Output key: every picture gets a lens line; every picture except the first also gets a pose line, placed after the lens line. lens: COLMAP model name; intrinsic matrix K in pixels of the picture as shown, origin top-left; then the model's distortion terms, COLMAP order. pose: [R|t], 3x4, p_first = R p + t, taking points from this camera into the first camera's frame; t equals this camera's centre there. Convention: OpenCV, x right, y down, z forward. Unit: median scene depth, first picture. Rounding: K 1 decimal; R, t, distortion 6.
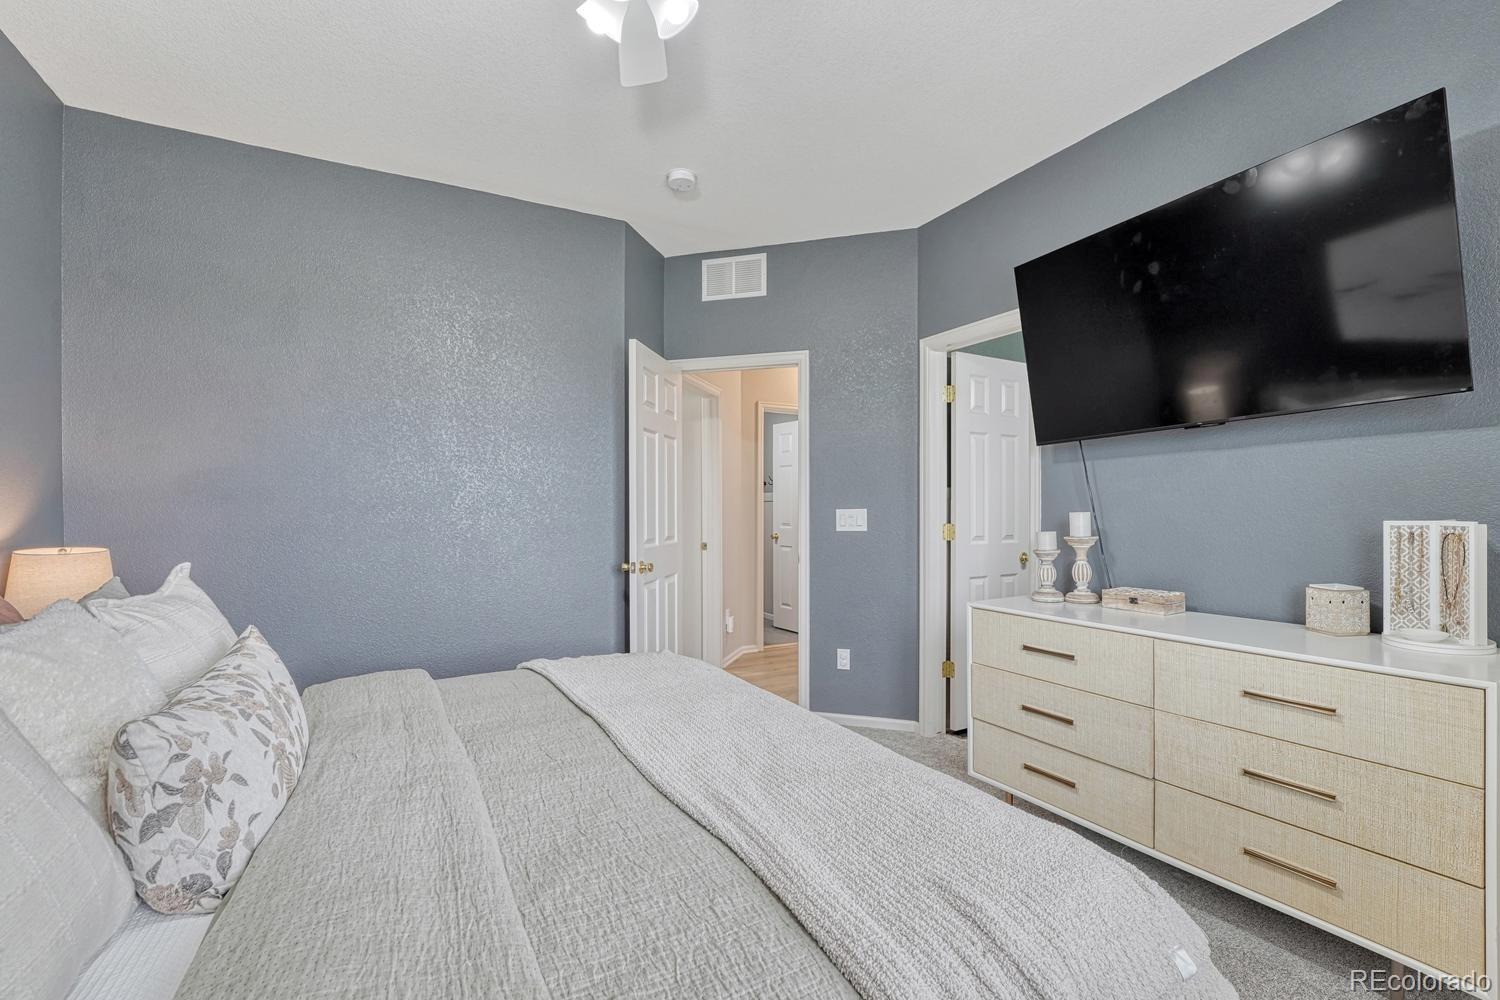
lens RADIAL K [[624.8, 0, 746.4], [0, 624.8, 505.6], [0, 0, 1]] dist [-0.023001, -0.000055]
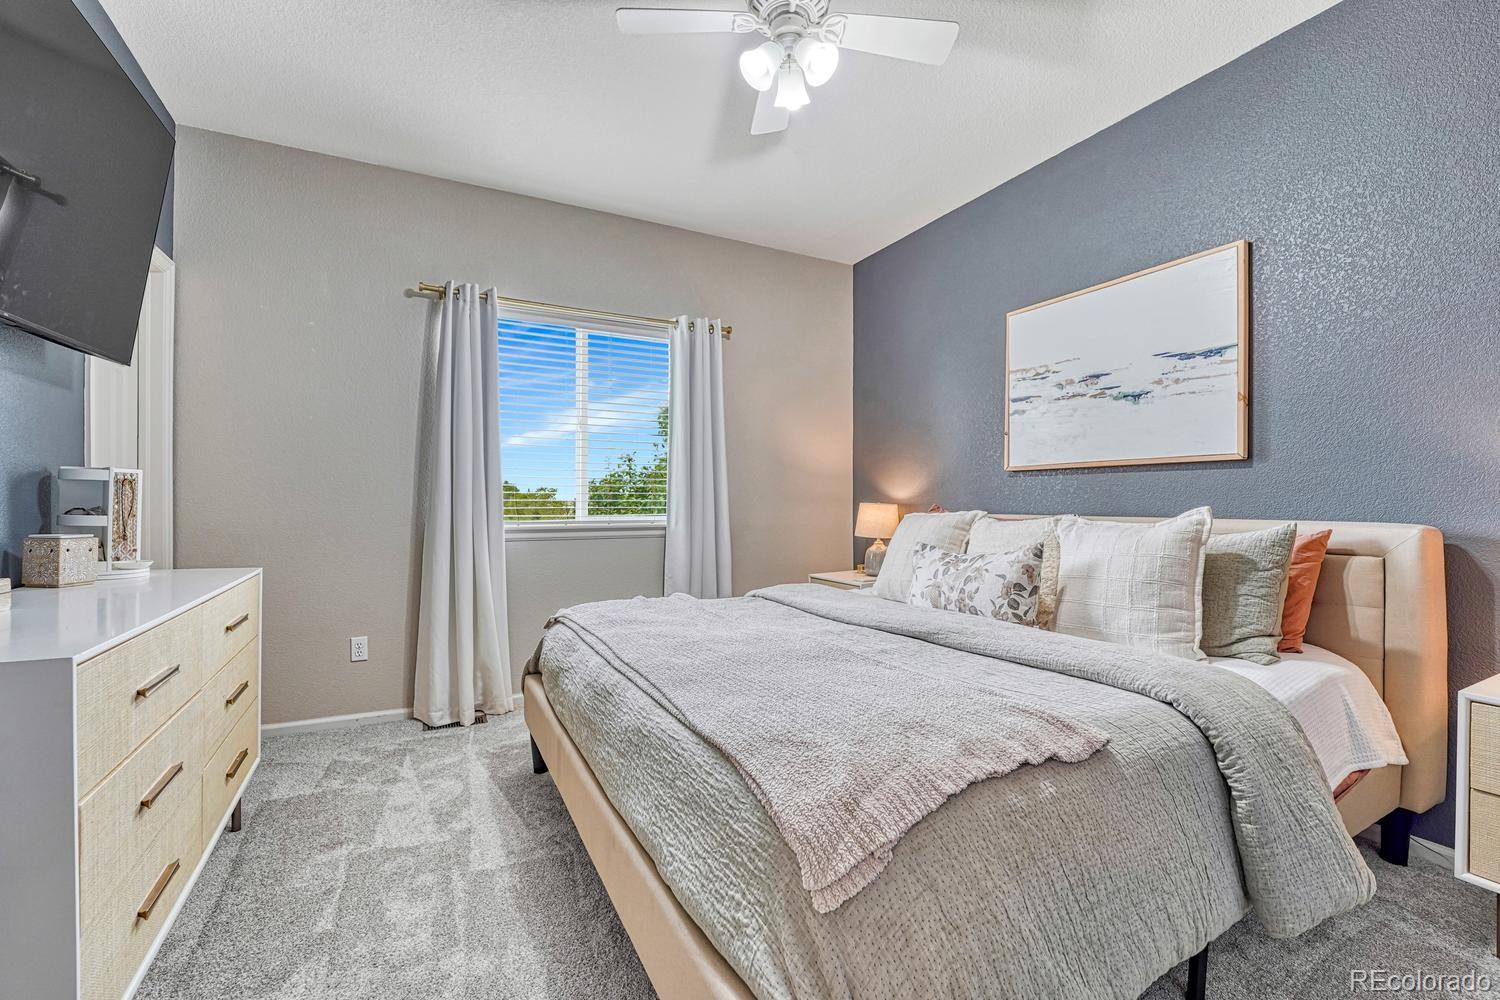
lens RADIAL K [[624.8, 0, 746.4], [0, 624.8, 505.6], [0, 0, 1]] dist [-0.023001, -0.000055]
pose [[-0.999890, -0.000664, 0.014843, -0.061997], [-0.000613, 0.999994, 0.003435, 0.068474], [-0.014845, 0.003426, -0.999884, 1.523144]]
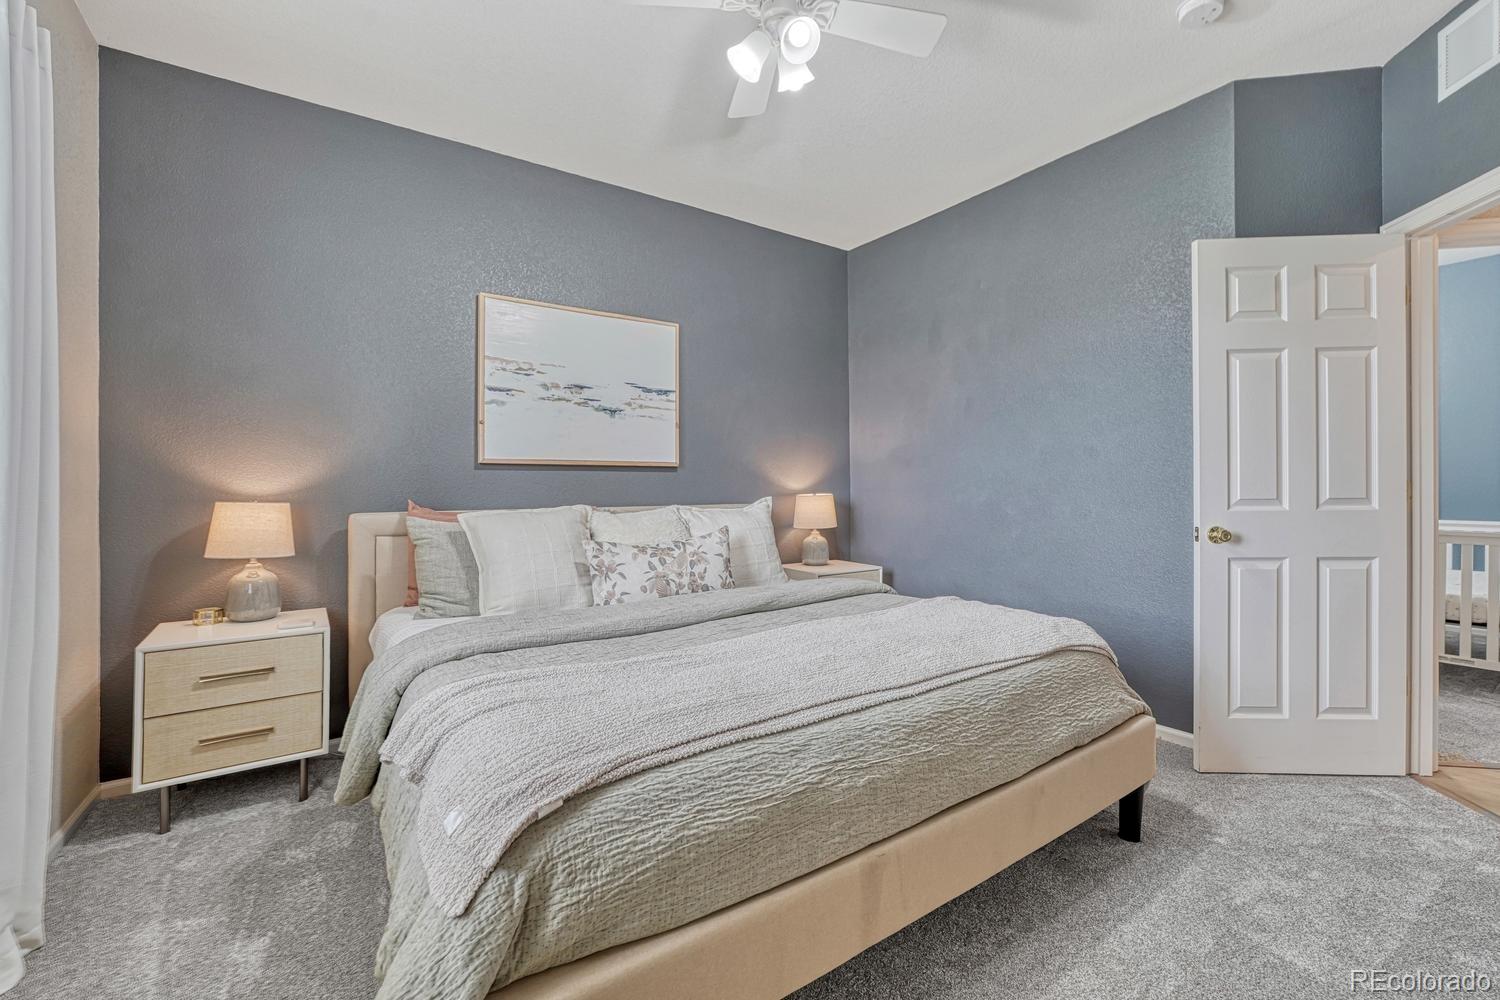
lens RADIAL K [[626.6, 0, 748.5], [0, 626.6, 494.3], [0, 0, 1]] dist [-0.018742, -0.000152]
pose [[0.104808, 0.010114, -0.994441, 0.755212], [0.008948, 0.999898, 0.011113, 0.050997], [0.994452, -0.010063, 0.104707, 0.501453]]
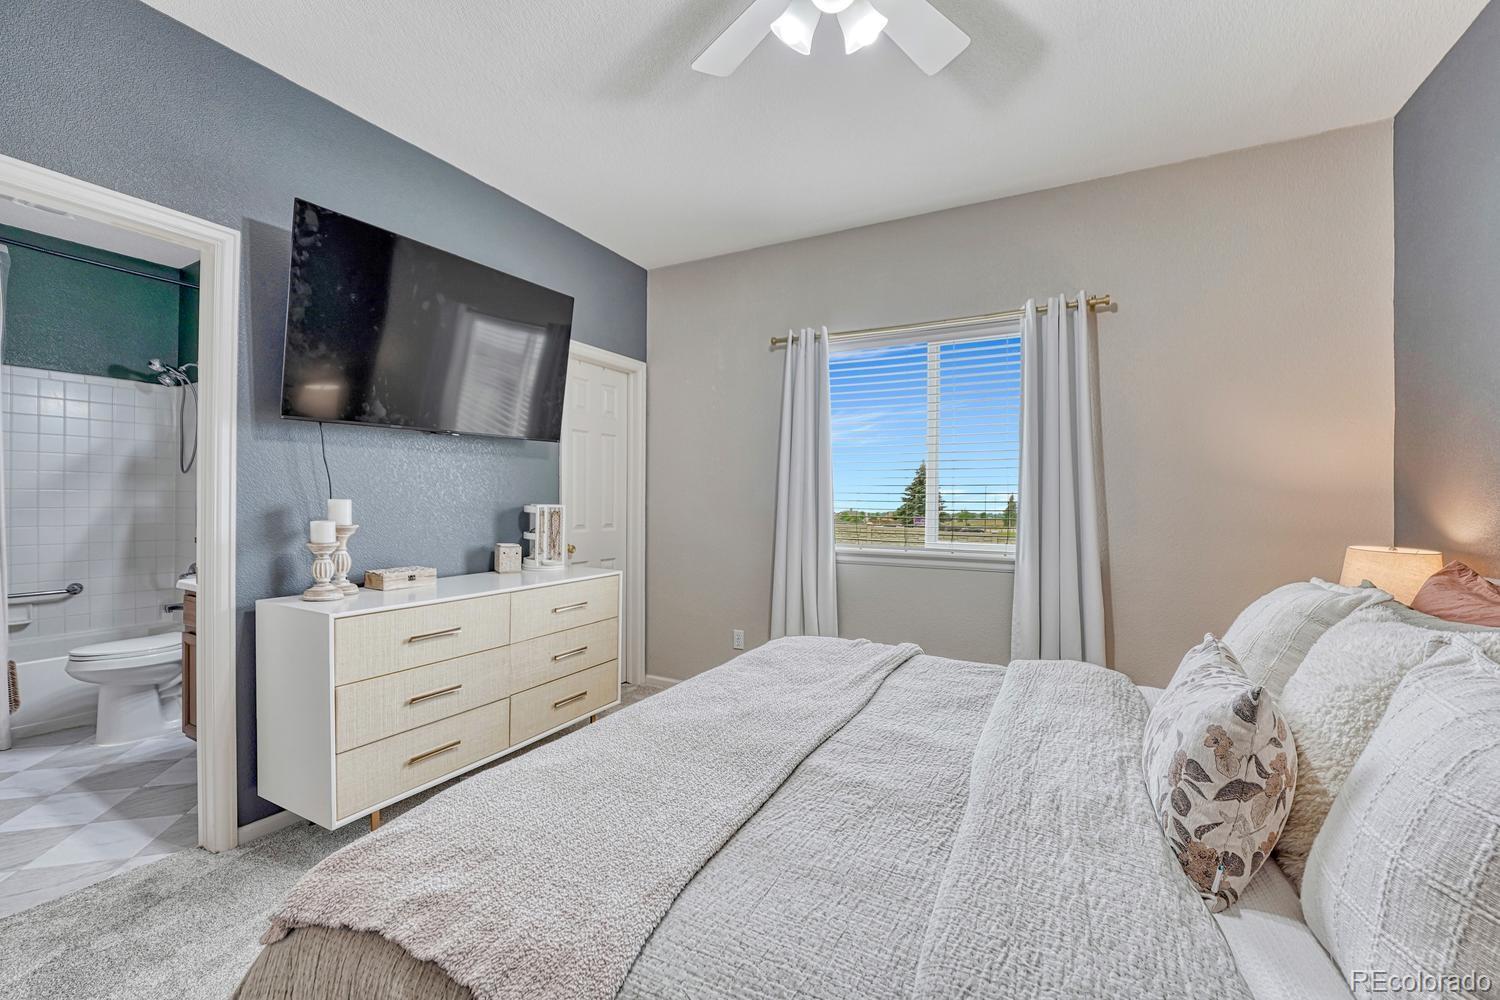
lens RADIAL K [[615.9, 0, 743.2], [0, 615.9, 504.4], [0, 0, 1]] dist [-0.021139, 0.000077]
pose [[-0.537336, -0.007144, 0.843338, -0.633513], [-0.009968, 0.999948, 0.002120, 0.010362], [-0.843309, -0.007267, -0.537379, 1.091425]]
